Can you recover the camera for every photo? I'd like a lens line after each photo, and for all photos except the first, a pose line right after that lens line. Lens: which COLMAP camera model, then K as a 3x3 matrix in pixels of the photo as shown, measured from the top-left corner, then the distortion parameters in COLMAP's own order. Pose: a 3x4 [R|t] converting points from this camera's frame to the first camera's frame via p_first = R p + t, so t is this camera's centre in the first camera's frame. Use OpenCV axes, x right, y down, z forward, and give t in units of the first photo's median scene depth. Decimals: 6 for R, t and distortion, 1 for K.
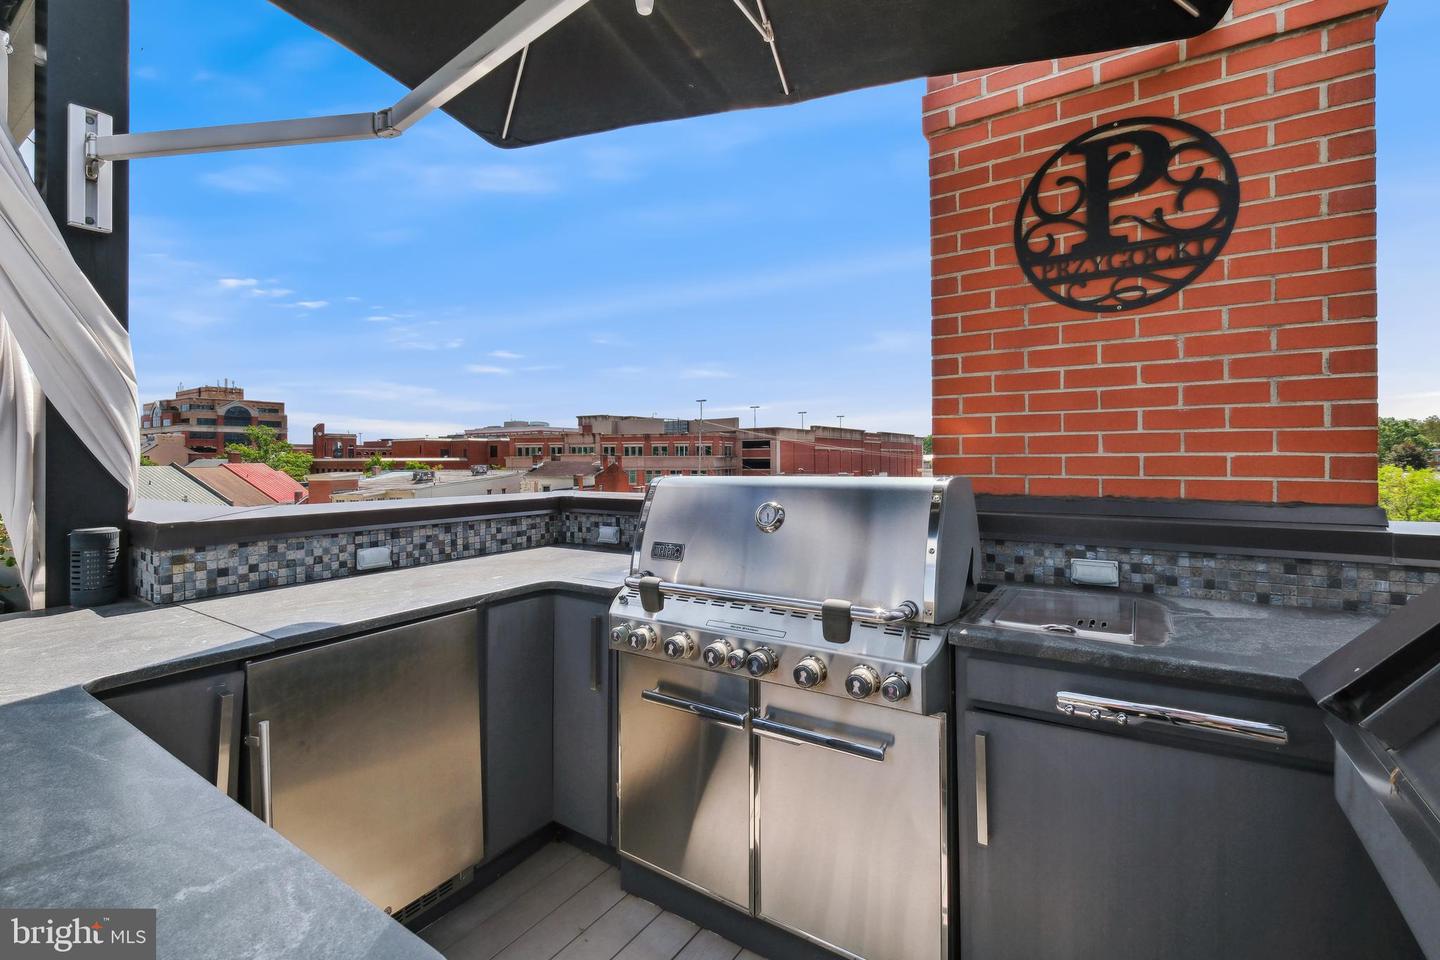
lens RADIAL K [[631.1, 0, 712.4], [0, 631.1, 456.9], [0, 0, 1]] dist [-0.004089, 0.000222]
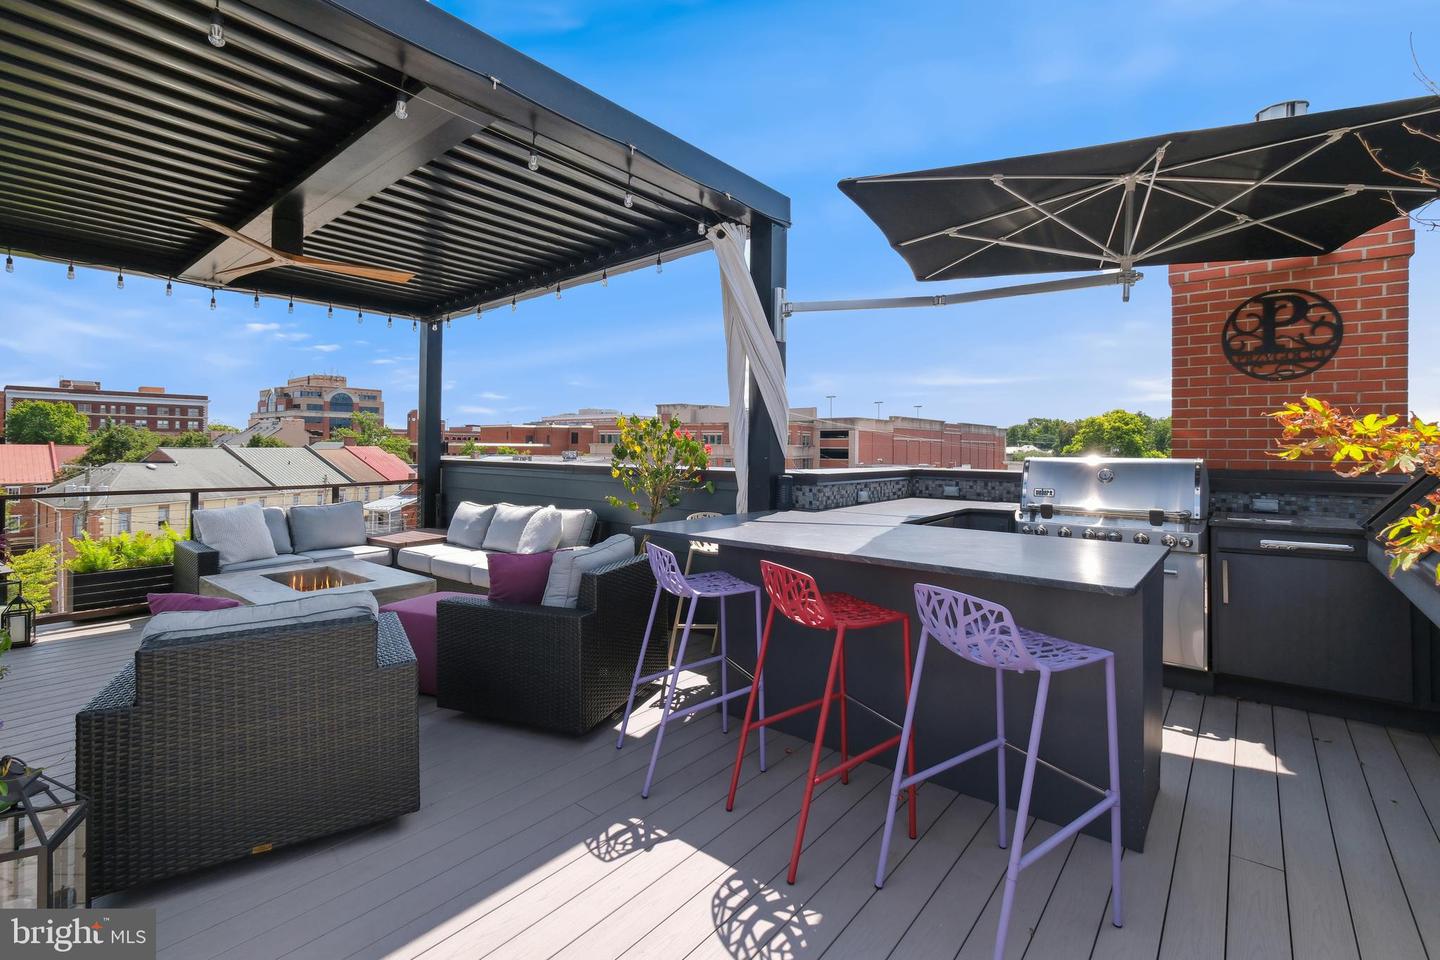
lens RADIAL K [[631.1, 0, 716.0], [0, 631.1, 446.0], [0, 0, 1]] dist [-0.004089, 0.000222]
pose [[0.994521, 0.013257, -0.103693, -0.600866], [-0.013204, 0.999912, 0.001196, 0.004044], [0.103699, 0.000180, 0.994609, -0.765953]]
